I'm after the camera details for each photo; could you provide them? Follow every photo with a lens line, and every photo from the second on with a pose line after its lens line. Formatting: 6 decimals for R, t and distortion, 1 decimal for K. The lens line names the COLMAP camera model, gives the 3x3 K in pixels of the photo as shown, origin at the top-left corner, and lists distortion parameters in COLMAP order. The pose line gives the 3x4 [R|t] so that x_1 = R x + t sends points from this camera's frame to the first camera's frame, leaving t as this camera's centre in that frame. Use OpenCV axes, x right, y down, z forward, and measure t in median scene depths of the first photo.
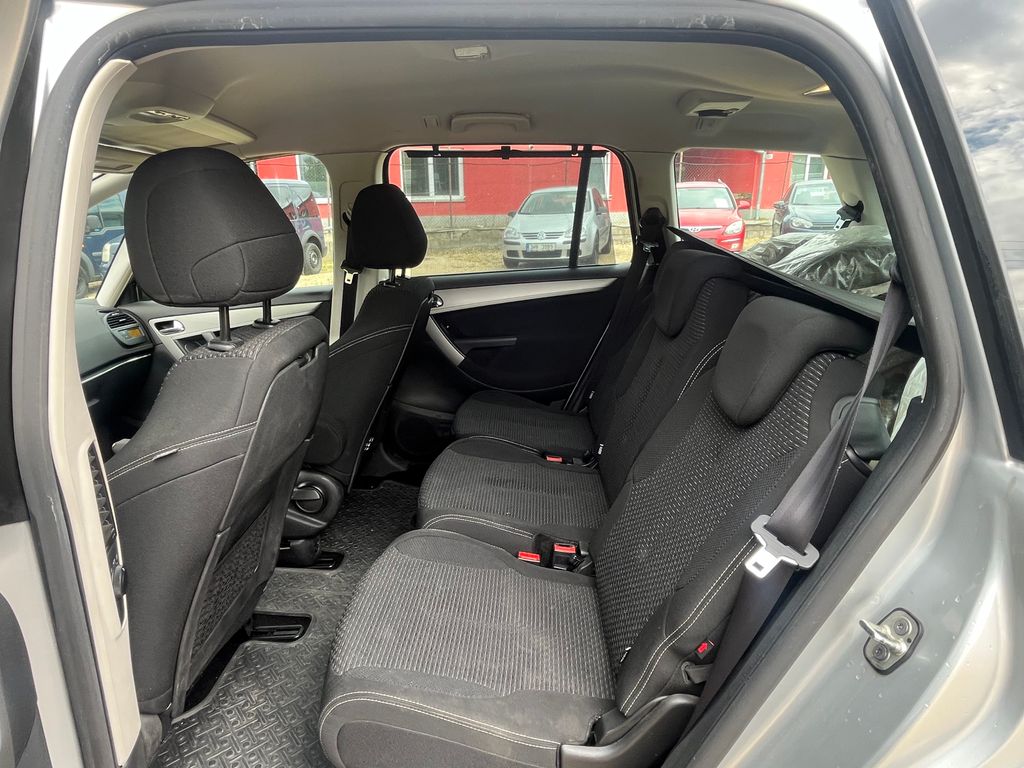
lens RADIAL K [[582.7, 0, 503.6], [0, 582.7, 377.4], [0, 0, 1]] dist [-0.003780, 0.001747]
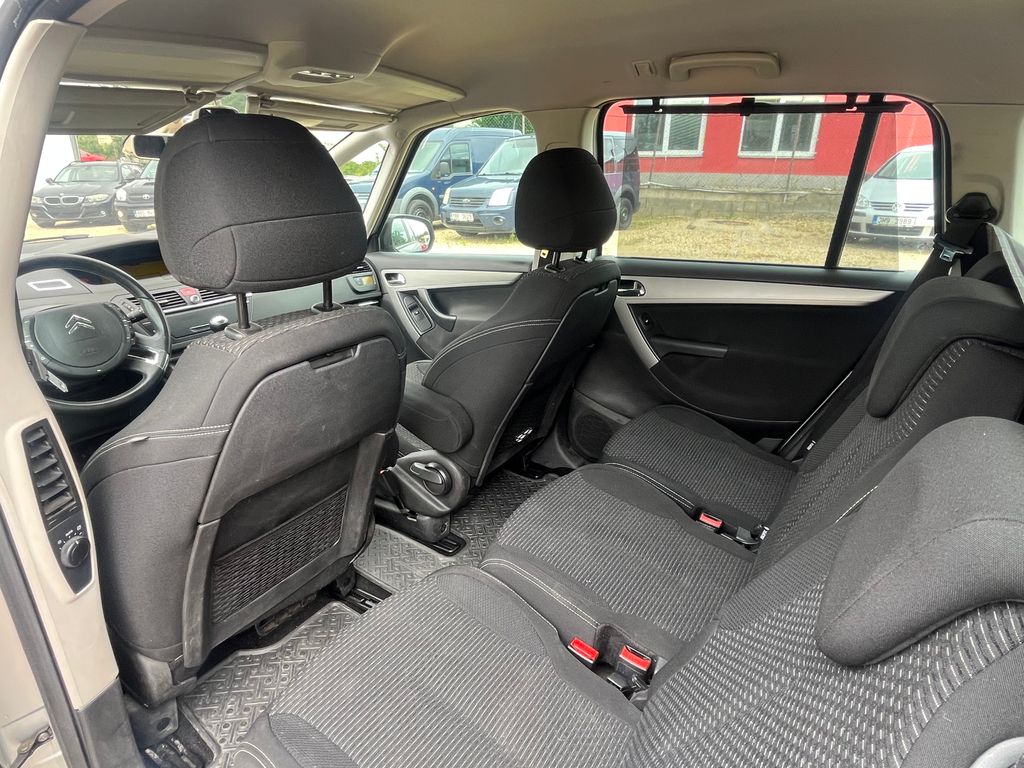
lens RADIAL K [[582.7, 0, 503.3], [0, 582.7, 382.8], [0, 0, 1]] dist [-0.003780, 0.001747]
pose [[0.855960, 0.211365, -0.471866, 0.142120], [-0.172146, 0.977059, 0.125388, -0.069636], [0.487543, -0.026097, 0.872709, 0.162739]]
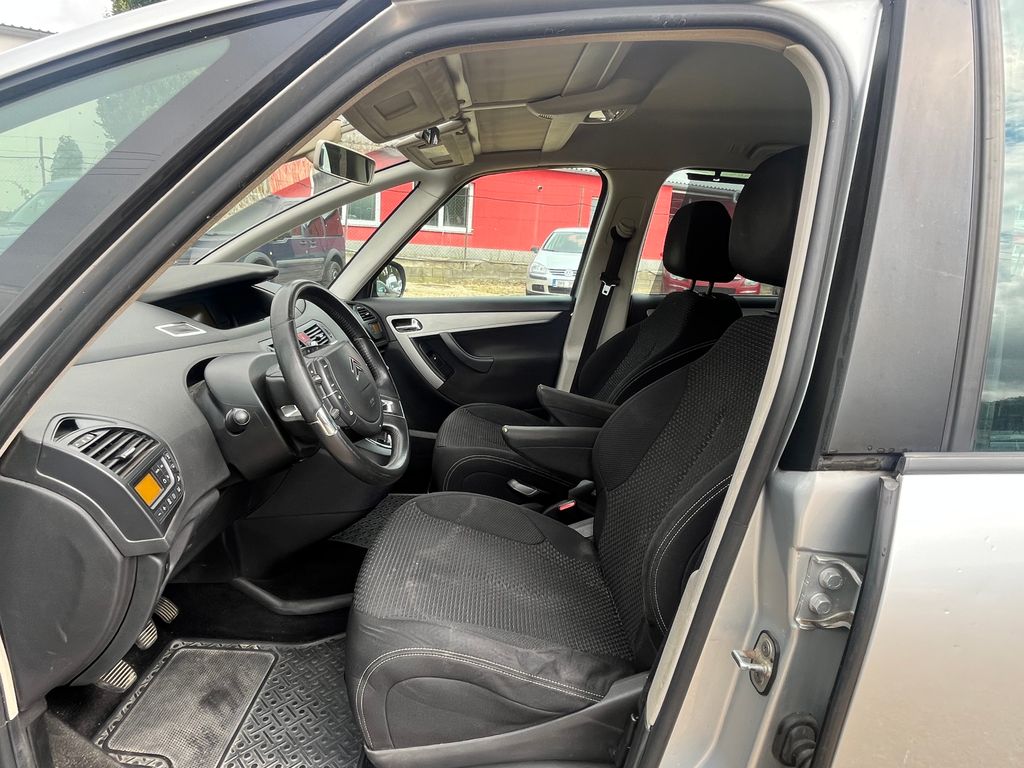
lens RADIAL K [[582.7, 0, 506.9], [0, 582.7, 380.8], [0, 0, 1]] dist [-0.003780, 0.001747]
pose [[0.995697, 0.068571, 0.062337, -0.465600], [-0.064996, 0.996217, -0.057676, 0.056458], [-0.066056, 0.053376, 0.996387, -0.002679]]
